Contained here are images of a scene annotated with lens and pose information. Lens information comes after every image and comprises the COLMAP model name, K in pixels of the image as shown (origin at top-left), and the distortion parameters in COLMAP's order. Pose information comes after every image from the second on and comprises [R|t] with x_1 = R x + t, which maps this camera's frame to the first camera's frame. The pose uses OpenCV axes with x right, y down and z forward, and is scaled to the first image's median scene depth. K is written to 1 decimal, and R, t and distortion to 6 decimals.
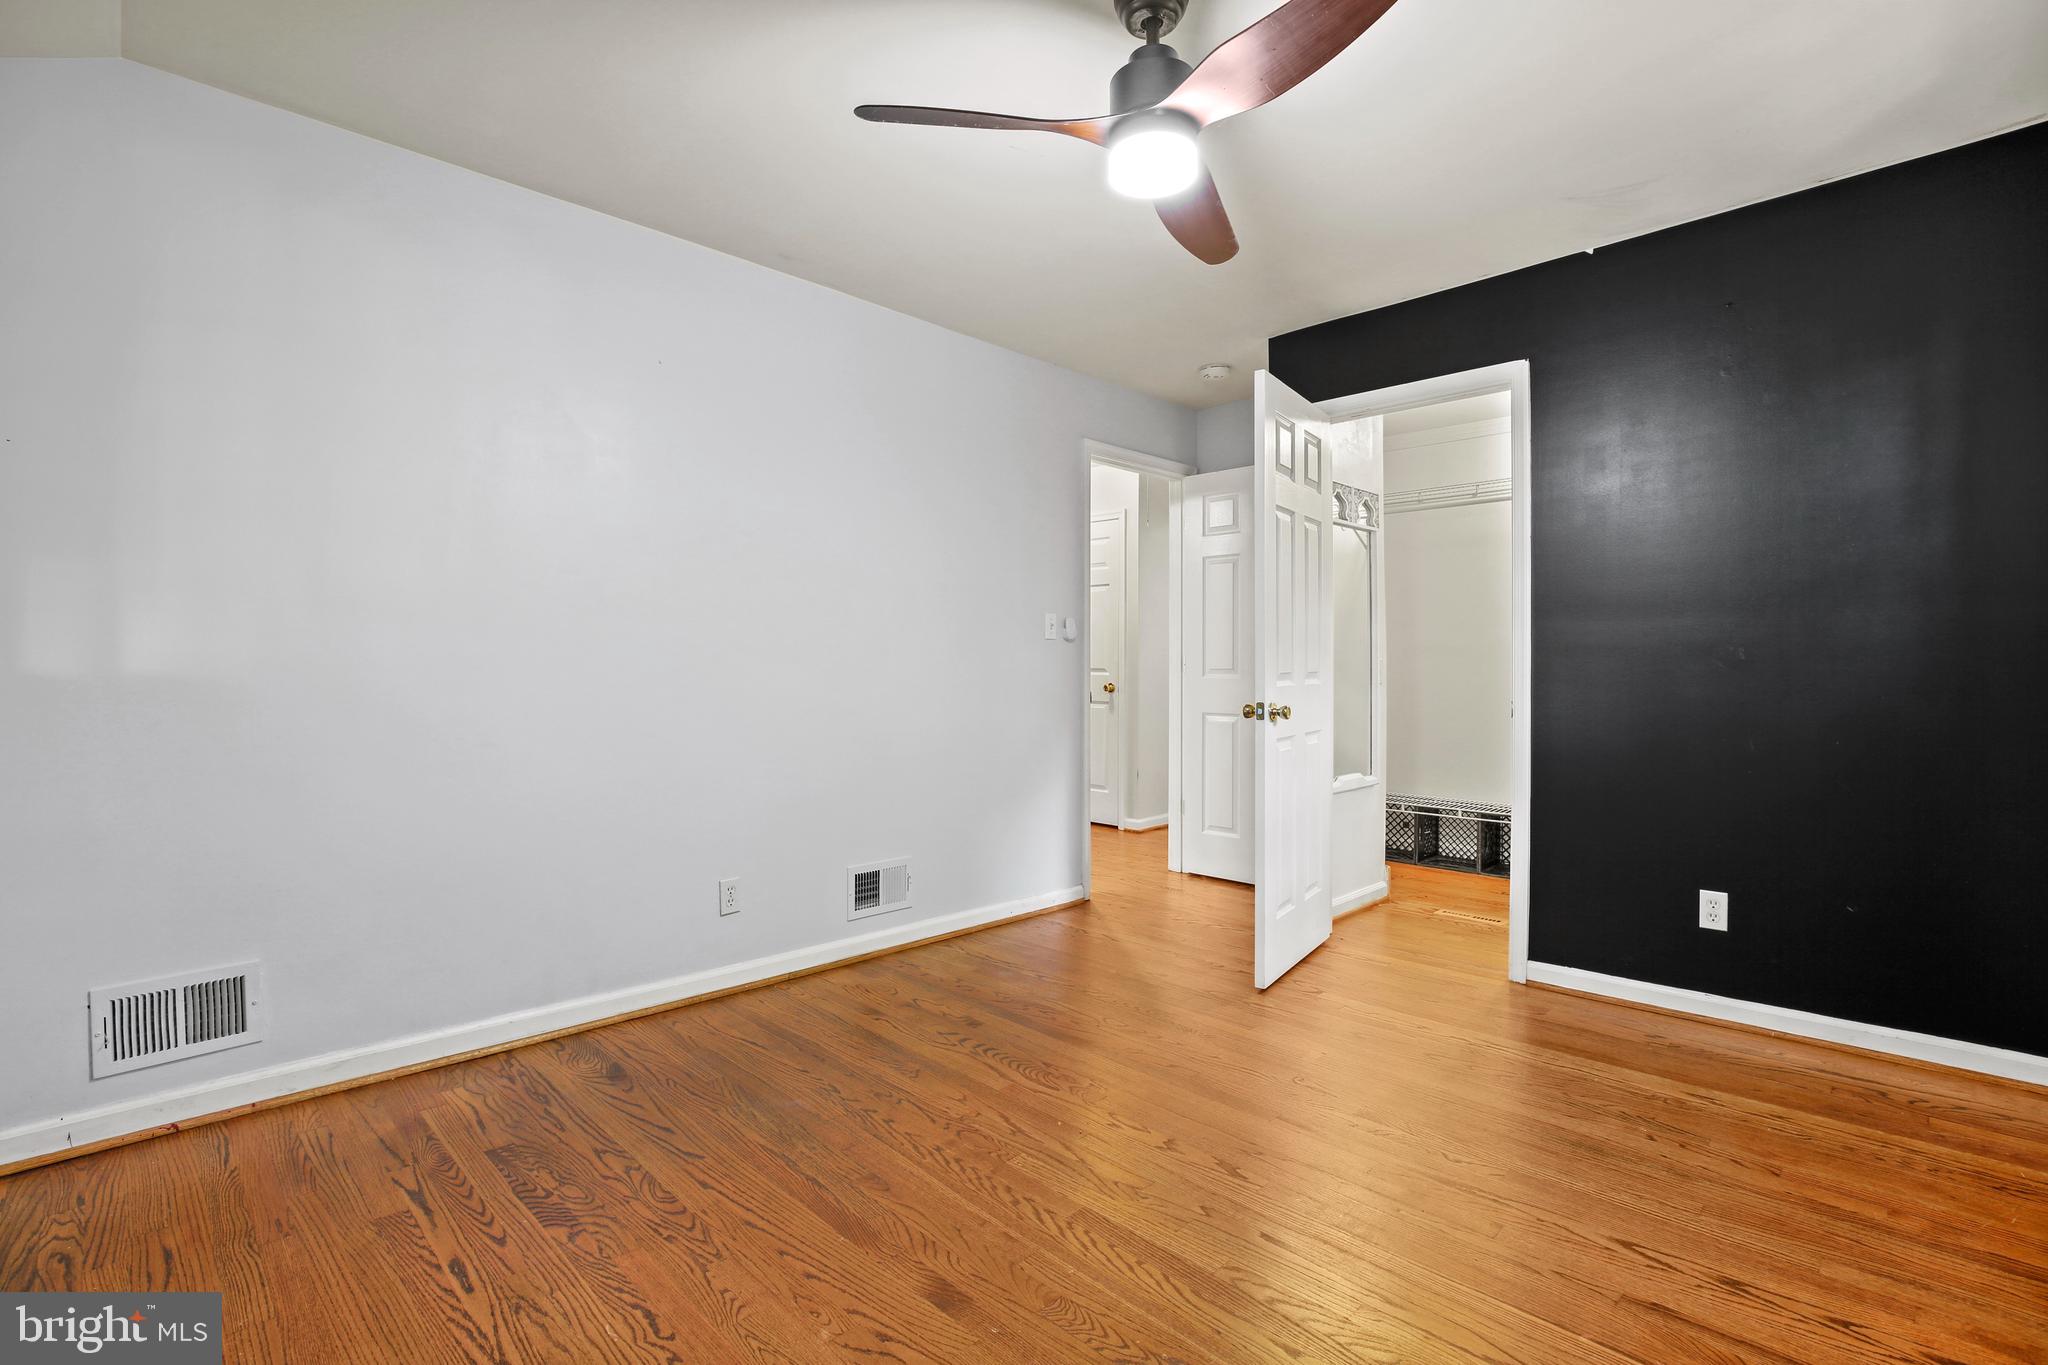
lens RADIAL K [[938.5, 0, 1024.0], [0, 938.5, 682.5], [0, 0, 1]] dist [-0.037824, -0.000213]
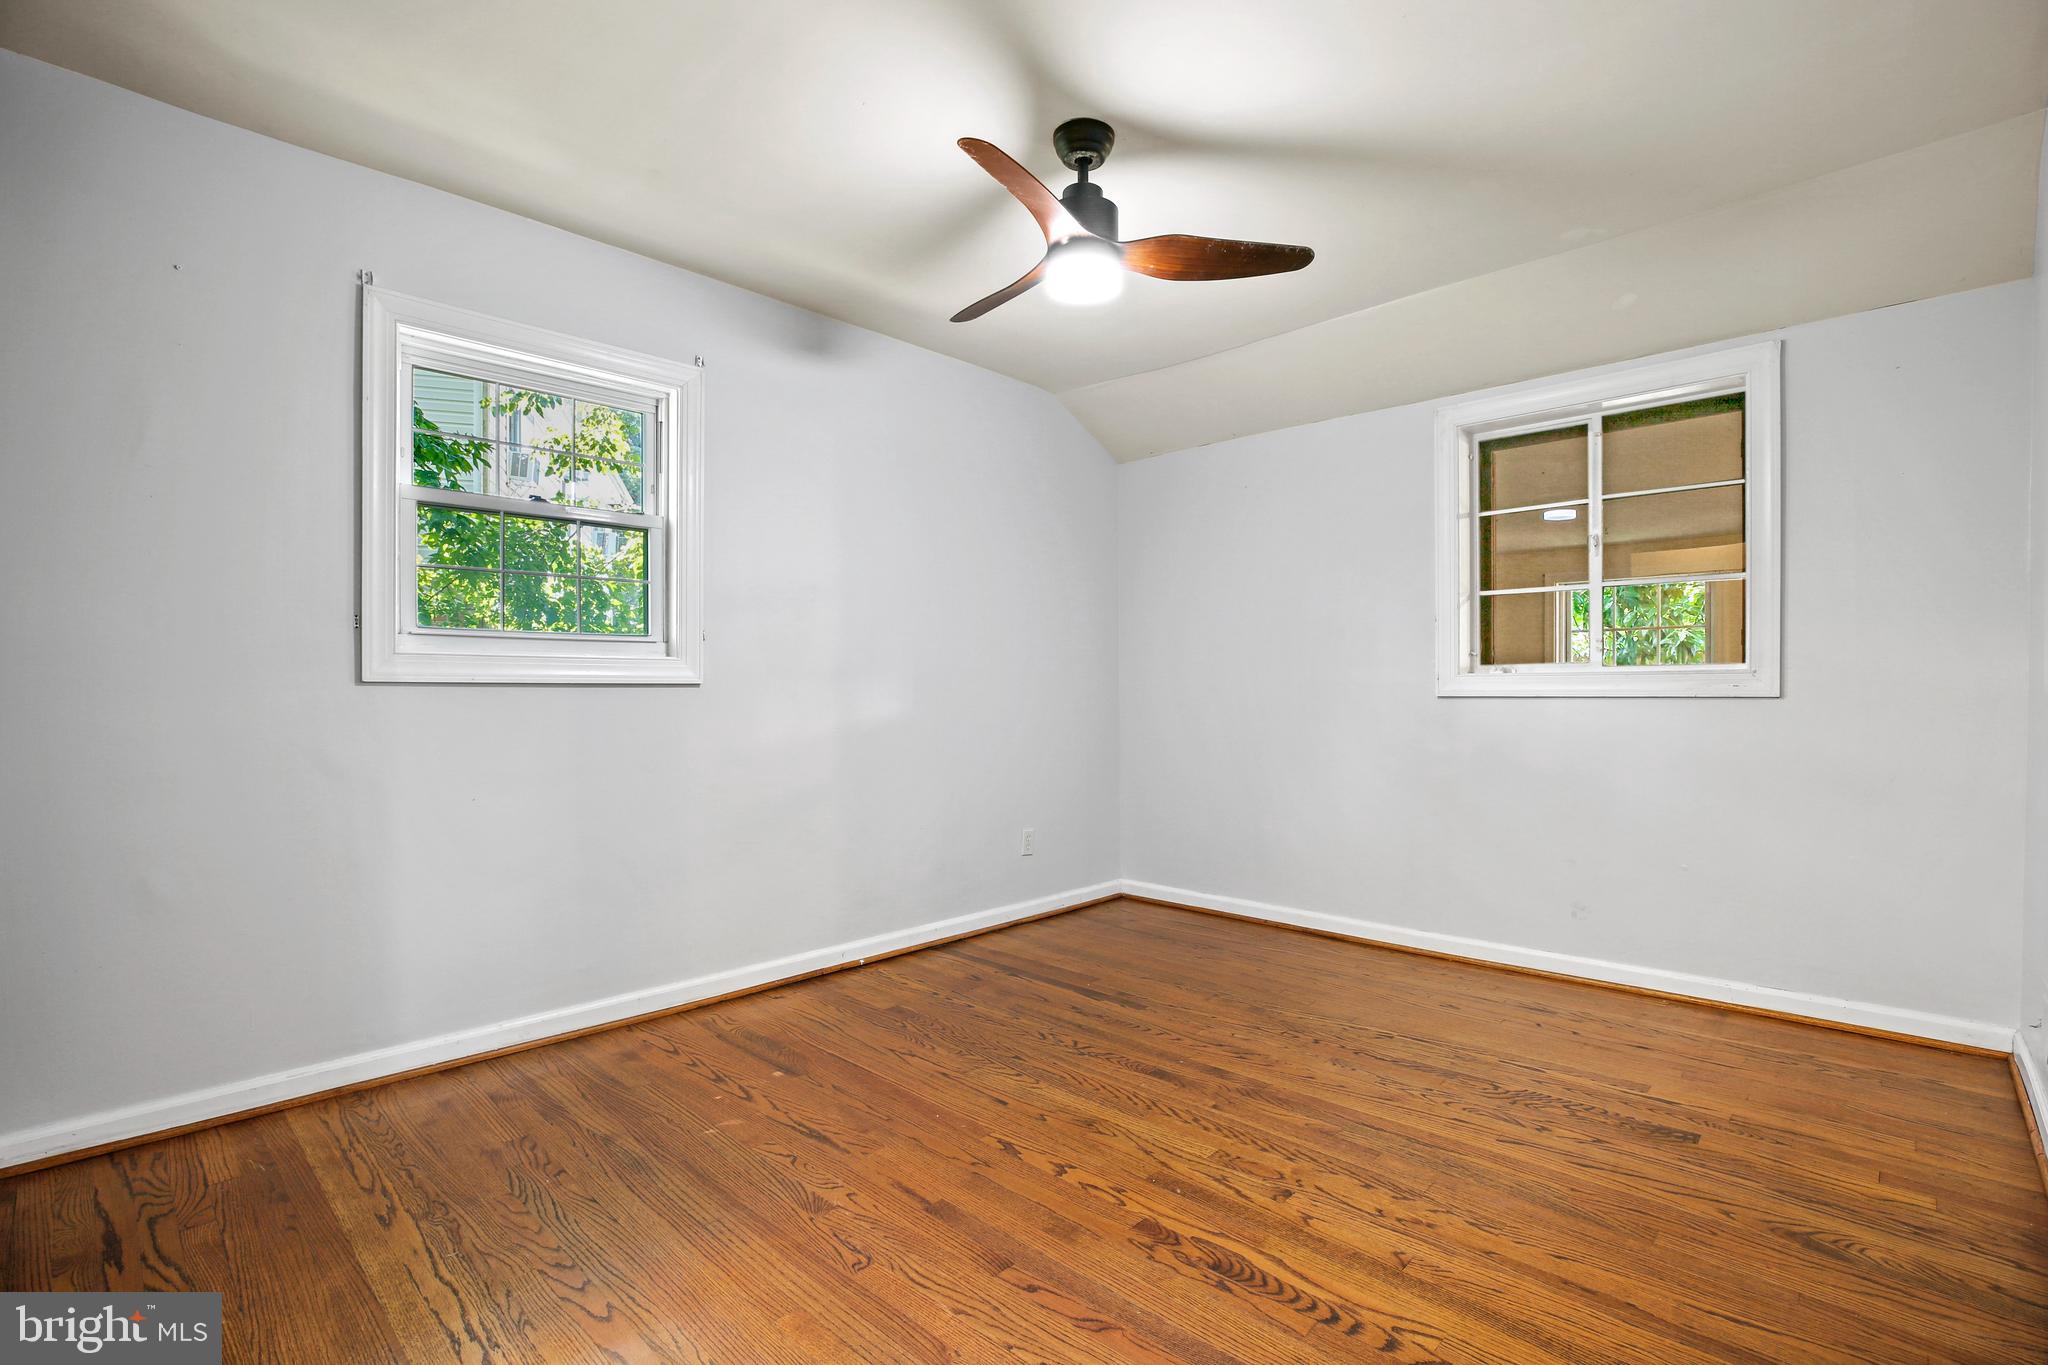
lens RADIAL K [[944.5, 0, 1024.0], [0, 944.5, 682.5], [0, 0, 1]] dist [-0.004983, -0.000223]
pose [[-0.999900, 0.002016, -0.013965, 0.202495], [0.001905, 0.999967, 0.007933, -0.026252], [0.013981, 0.007905, -0.999871, 1.931574]]
